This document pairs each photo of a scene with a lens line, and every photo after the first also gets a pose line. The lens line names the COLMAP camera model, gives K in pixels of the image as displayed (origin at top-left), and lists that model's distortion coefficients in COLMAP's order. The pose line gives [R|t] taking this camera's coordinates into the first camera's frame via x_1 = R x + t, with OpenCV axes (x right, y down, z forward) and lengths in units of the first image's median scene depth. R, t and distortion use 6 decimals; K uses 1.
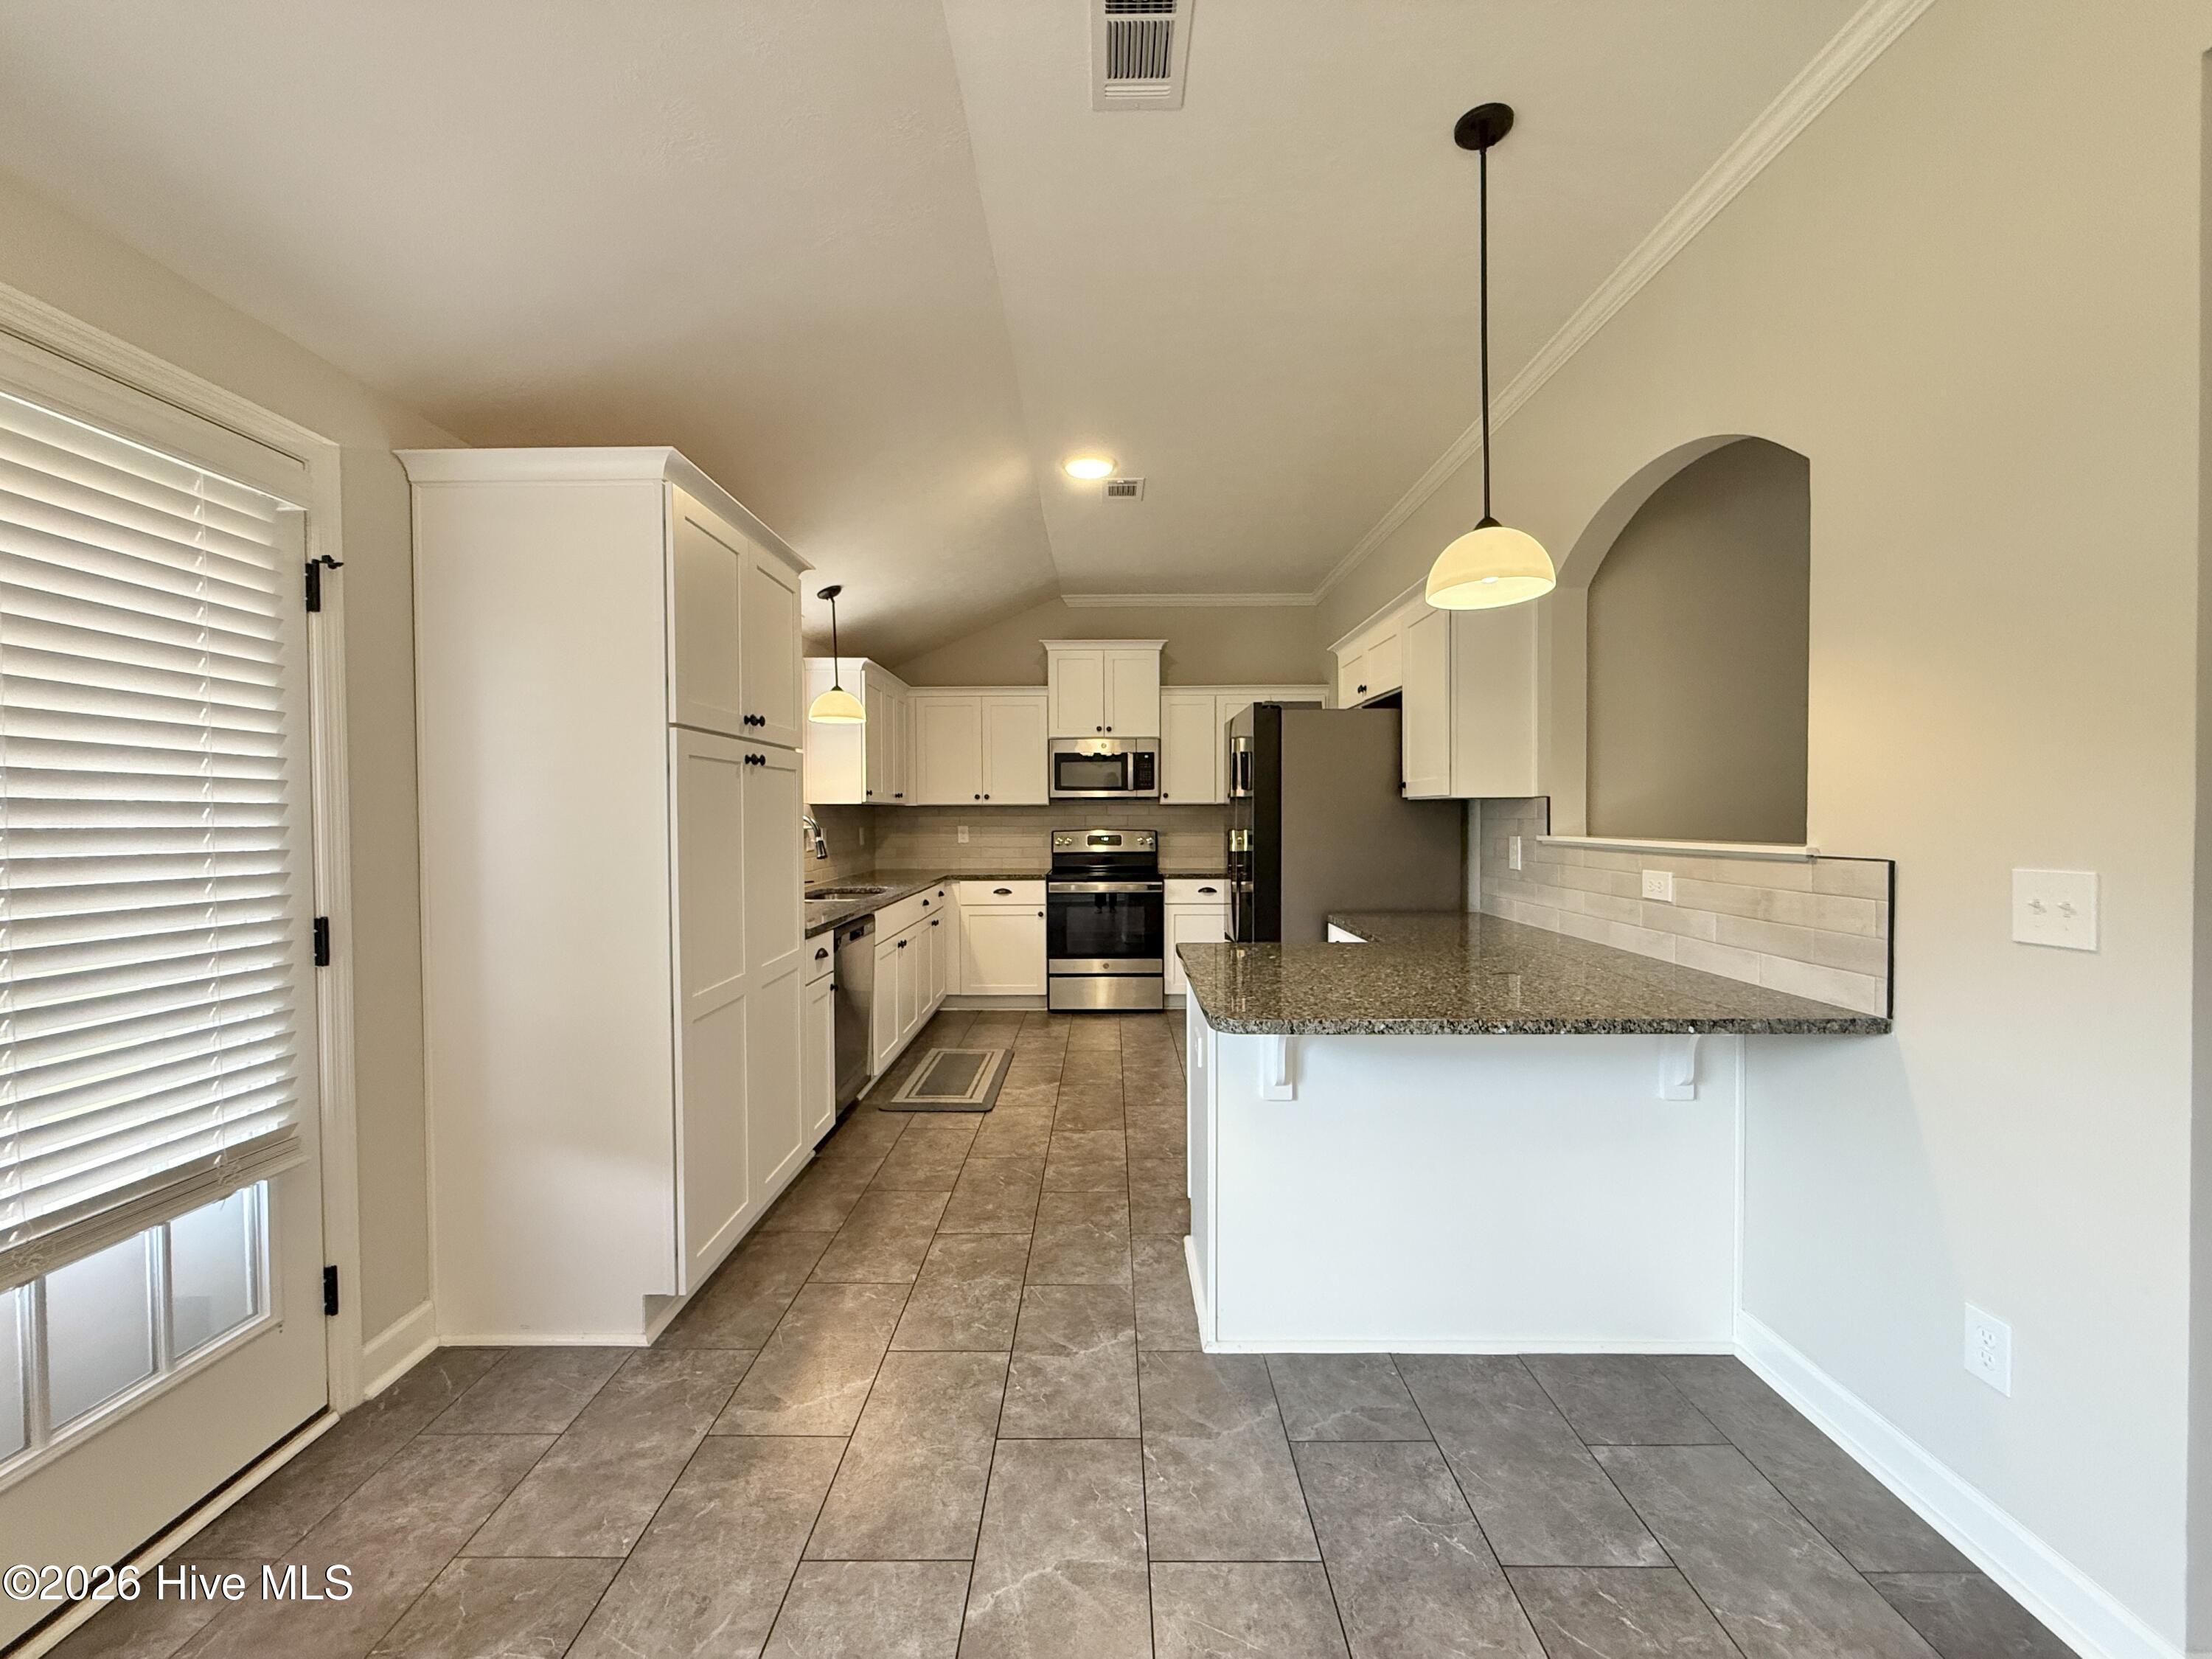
lens RADIAL K [[884.6, 0, 1106.0], [0, 884.6, 829.5], [0, 0, 1]] dist [0.000019, -0.000252]
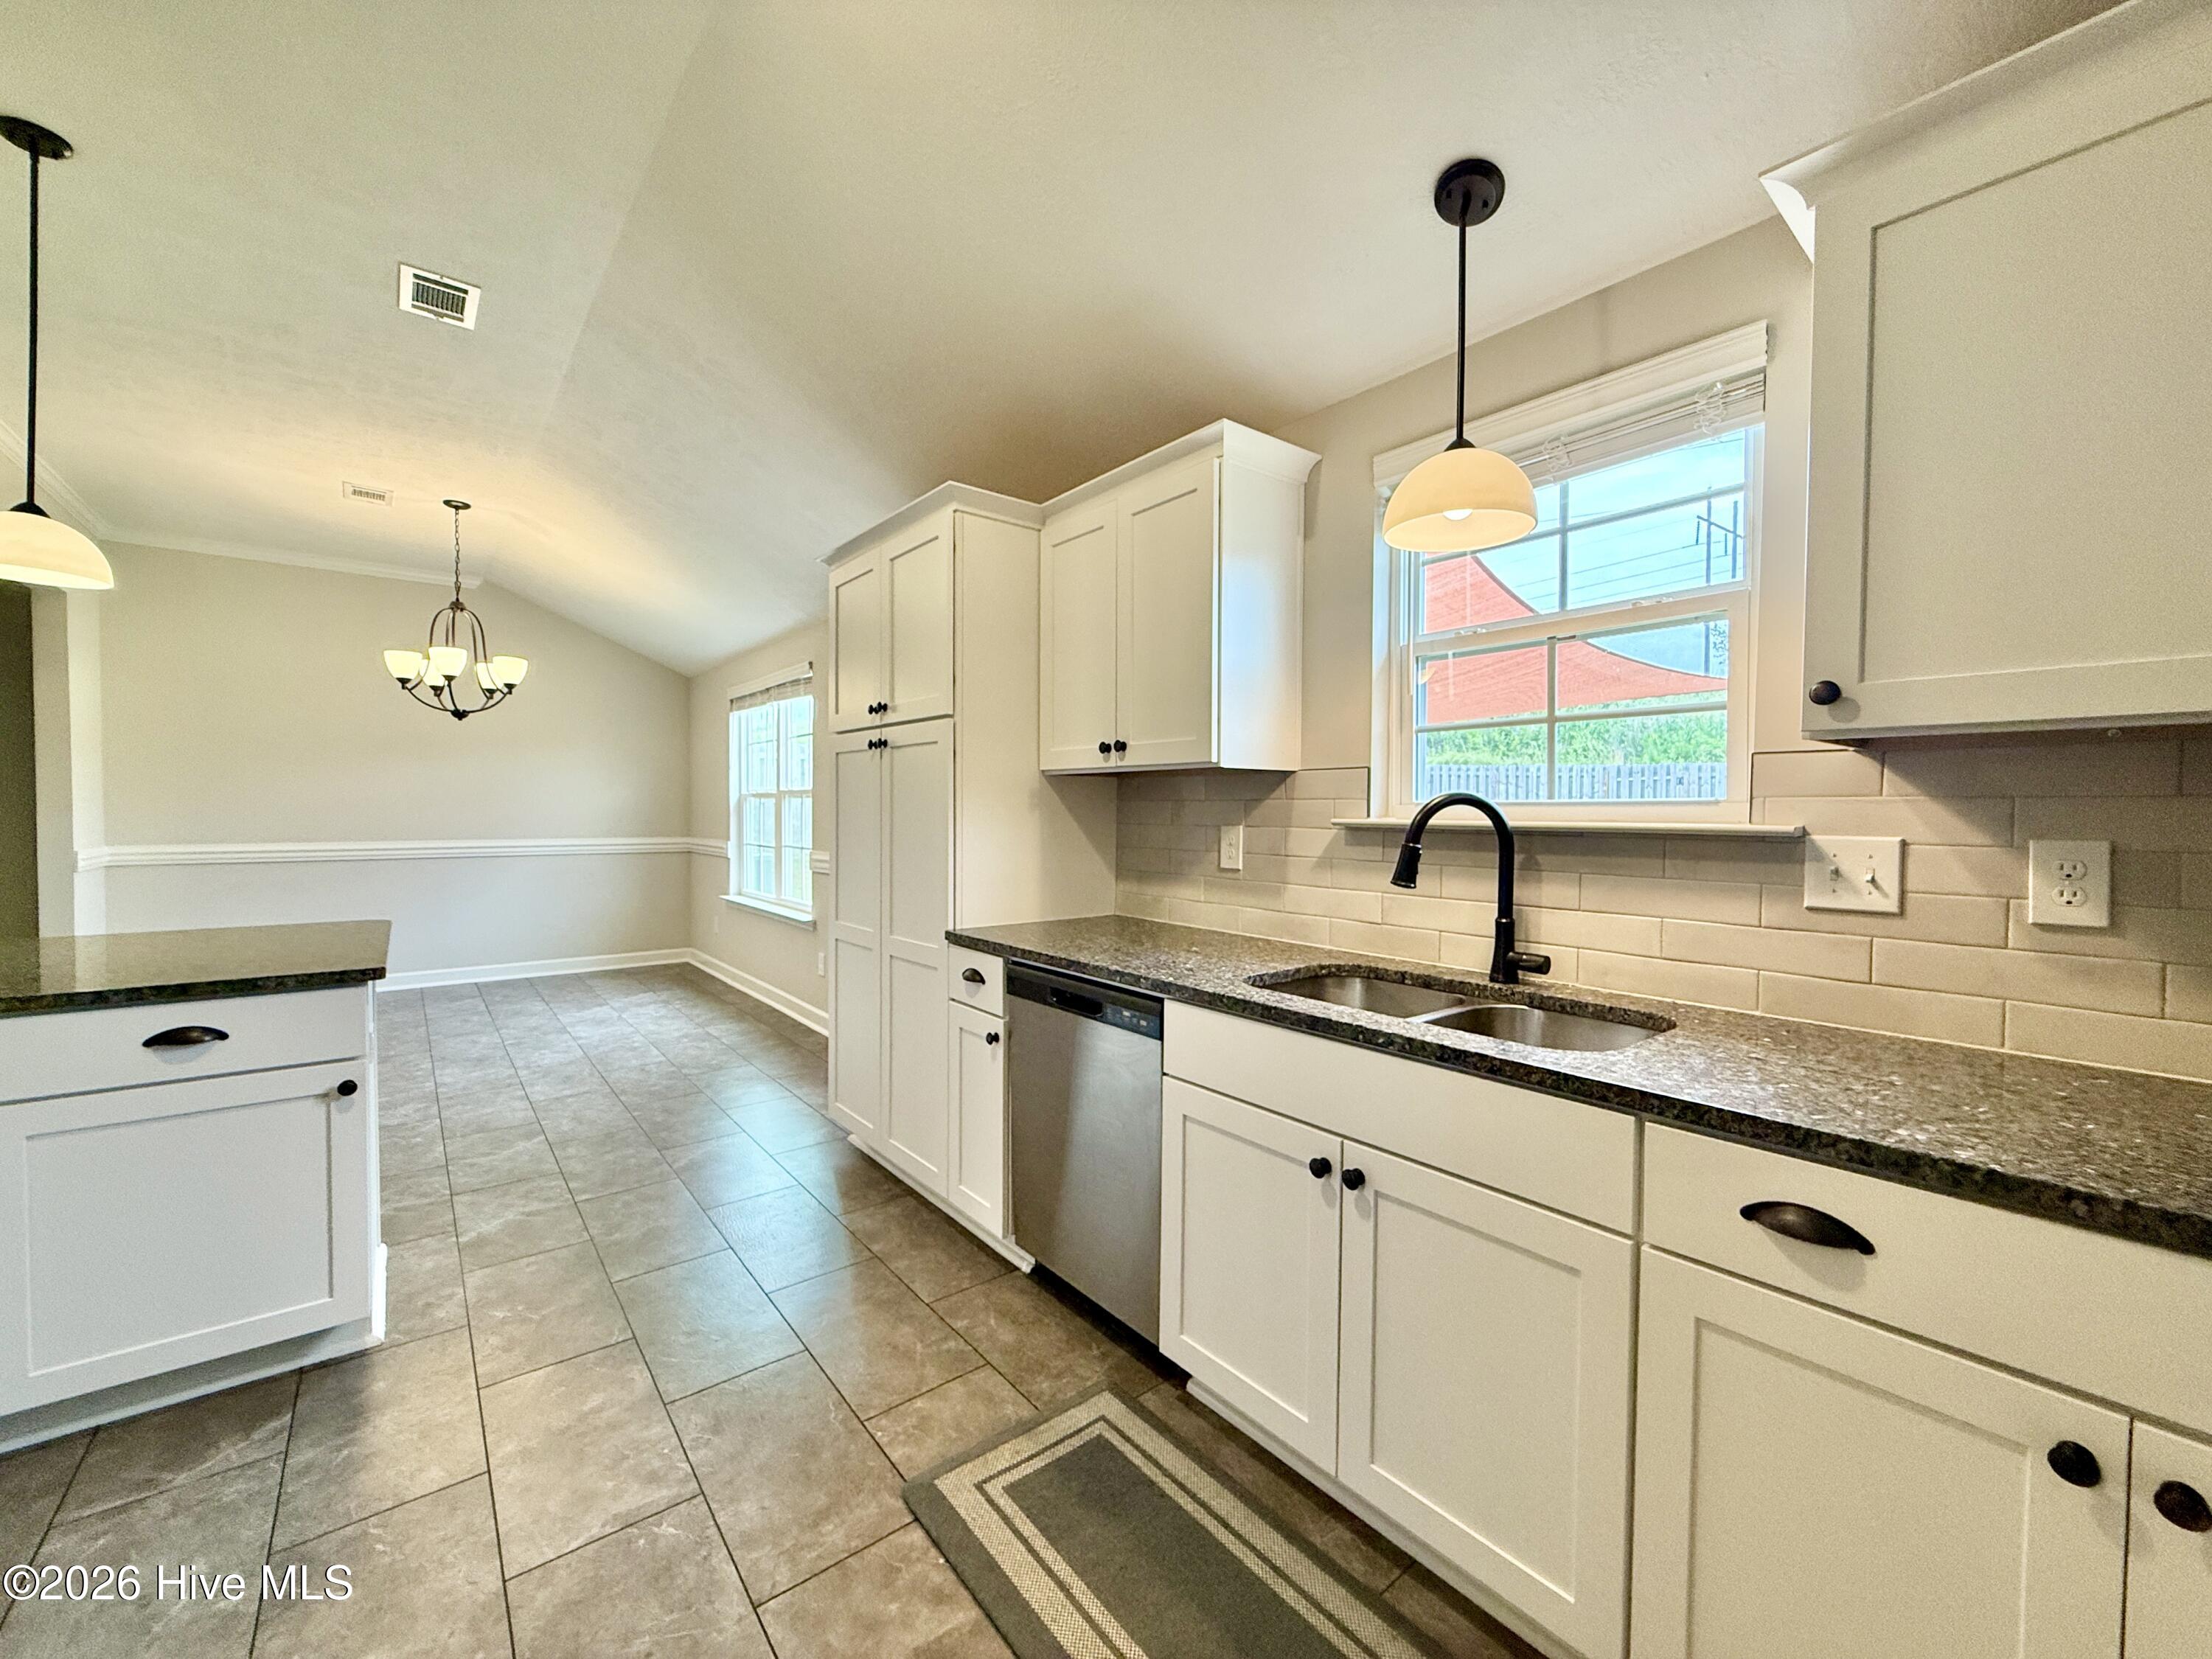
lens RADIAL K [[884.6, 0, 1106.0], [0, 884.6, 829.5], [0, 0, 1]] dist [0.000019, -0.000252]
pose [[-0.778115, 0.015102, -0.627941, 0.039503], [-0.014471, 0.999015, 0.041958, -0.011204], [0.627955, 0.041735, -0.777129, 1.031497]]
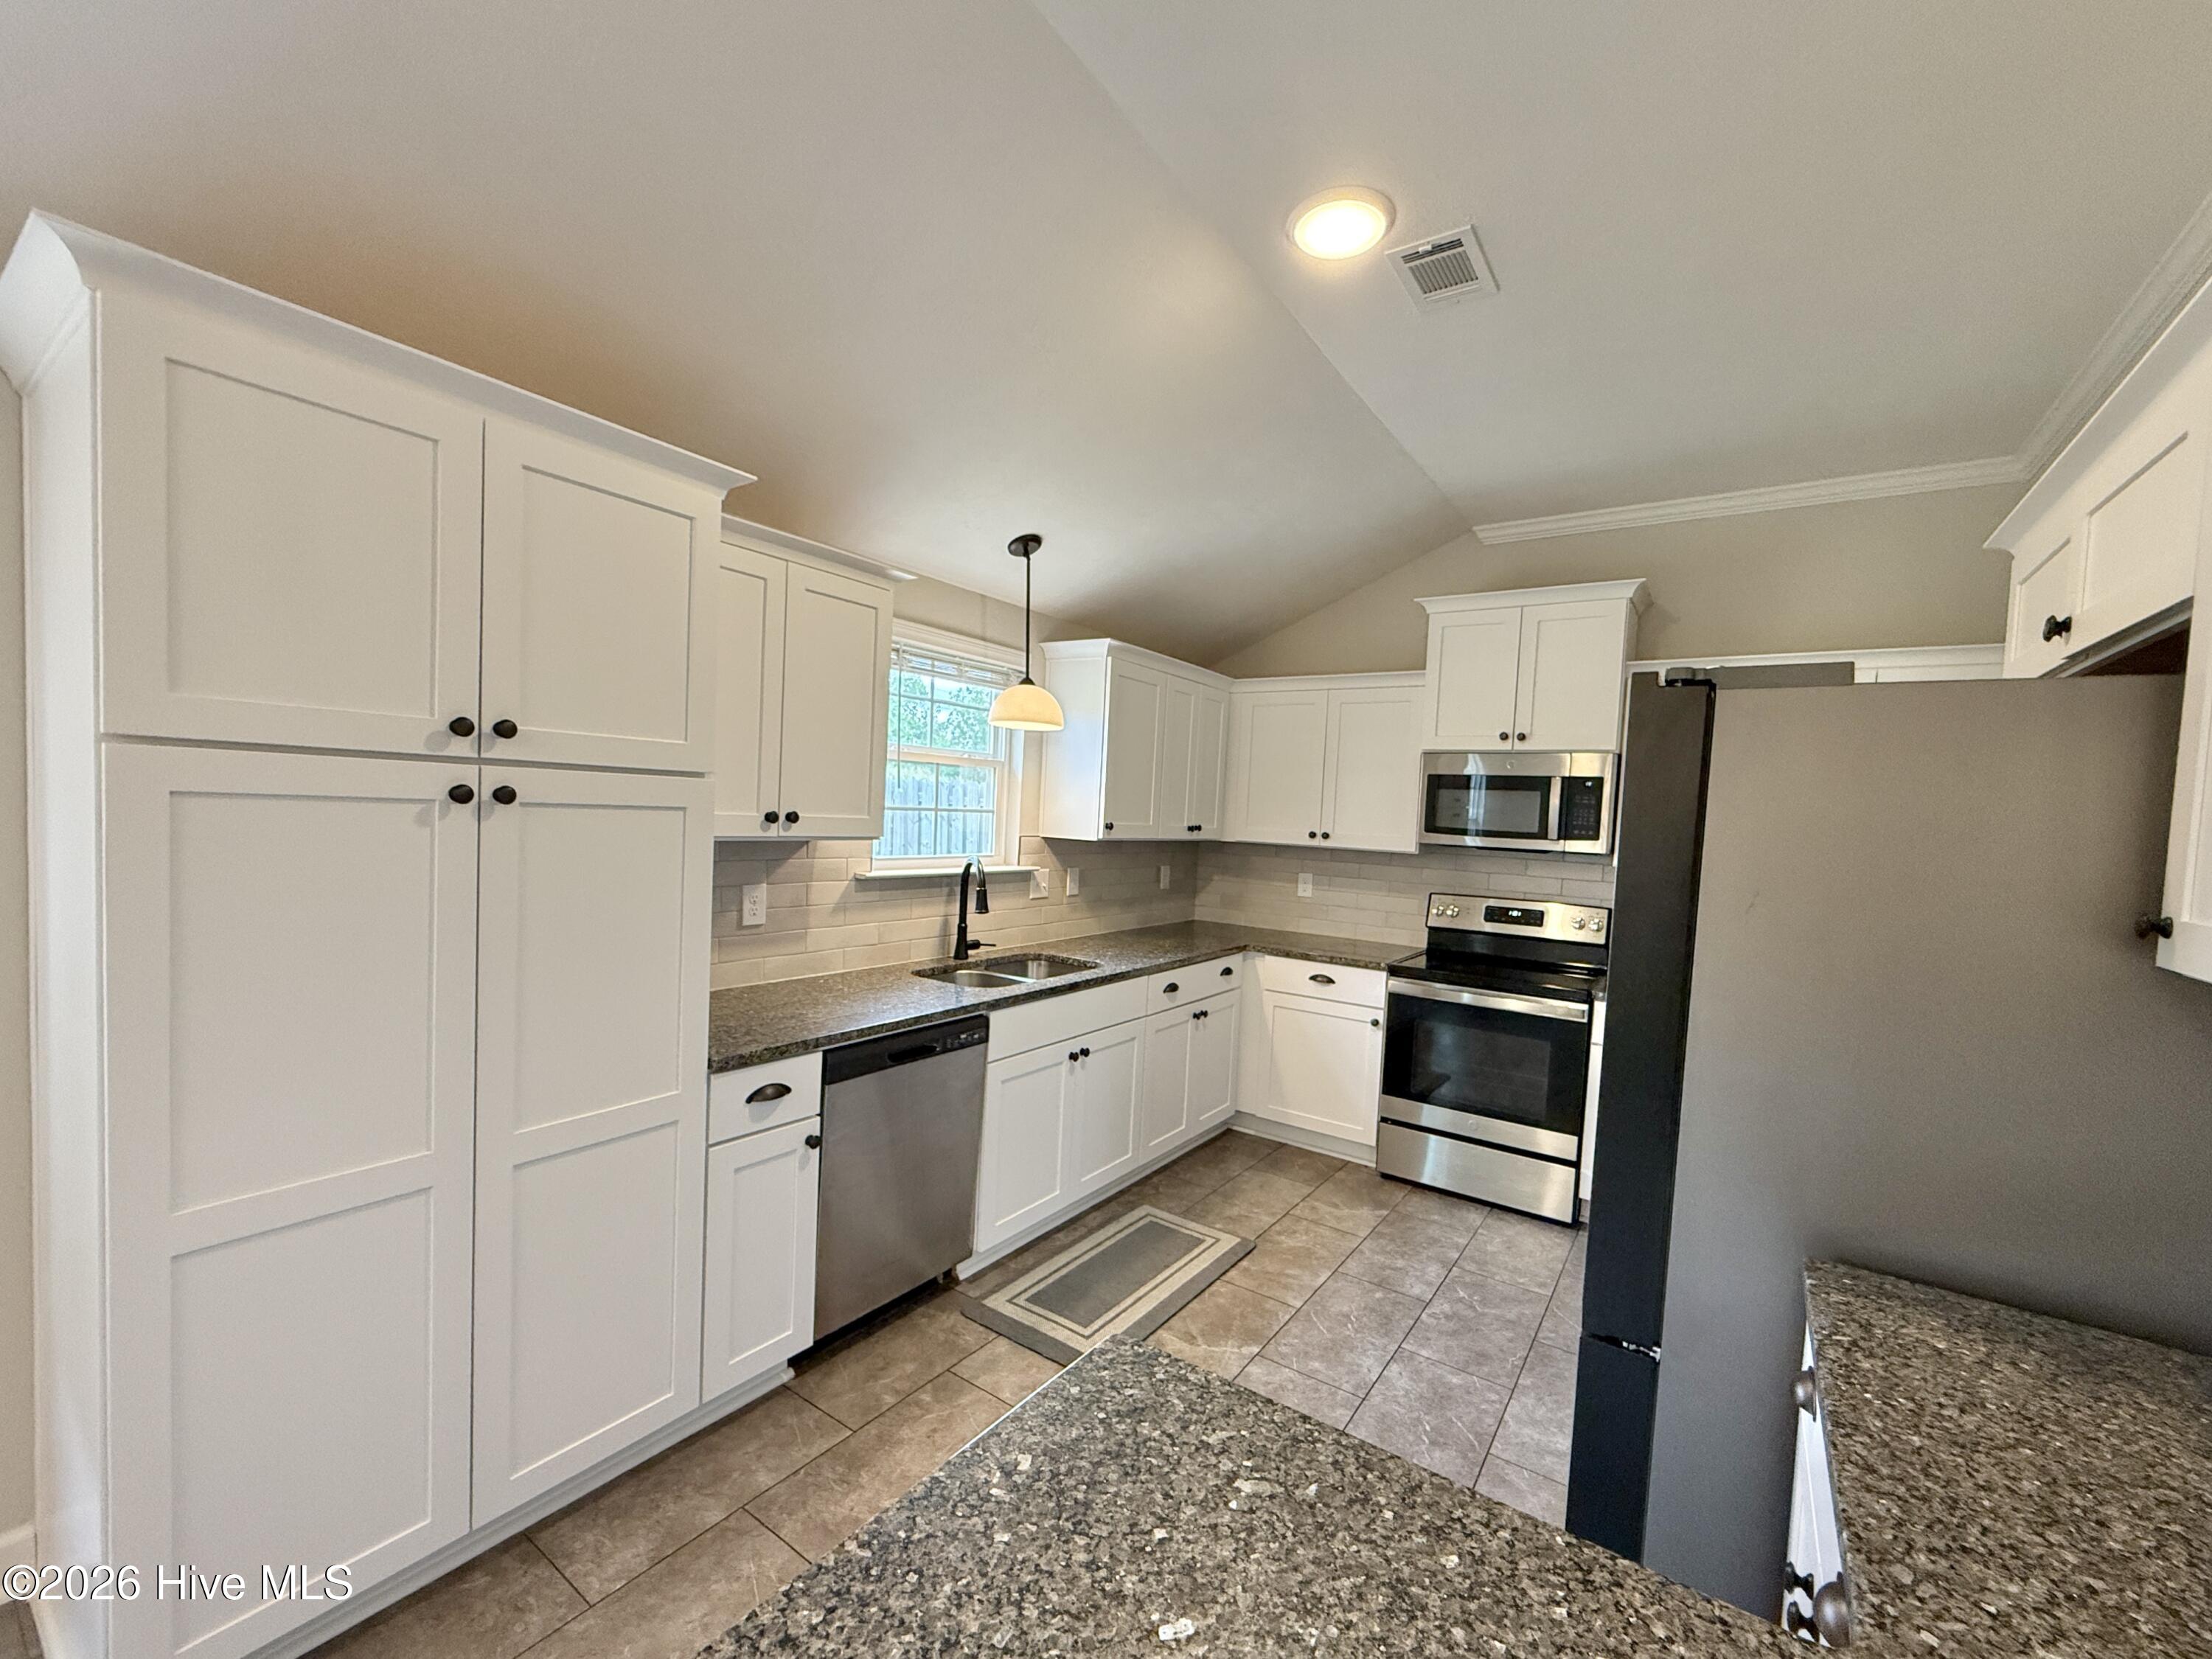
lens RADIAL K [[914.4, 0, 1099.3], [0, 914.4, 855.2], [0, 0, 1]] dist [0.001563, -0.000079]
pose [[0.820069, 0.072584, -0.567642, 0.147239], [-0.062614, 0.997349, 0.037072, -0.043526], [0.568828, 0.005140, 0.822440, 0.369325]]
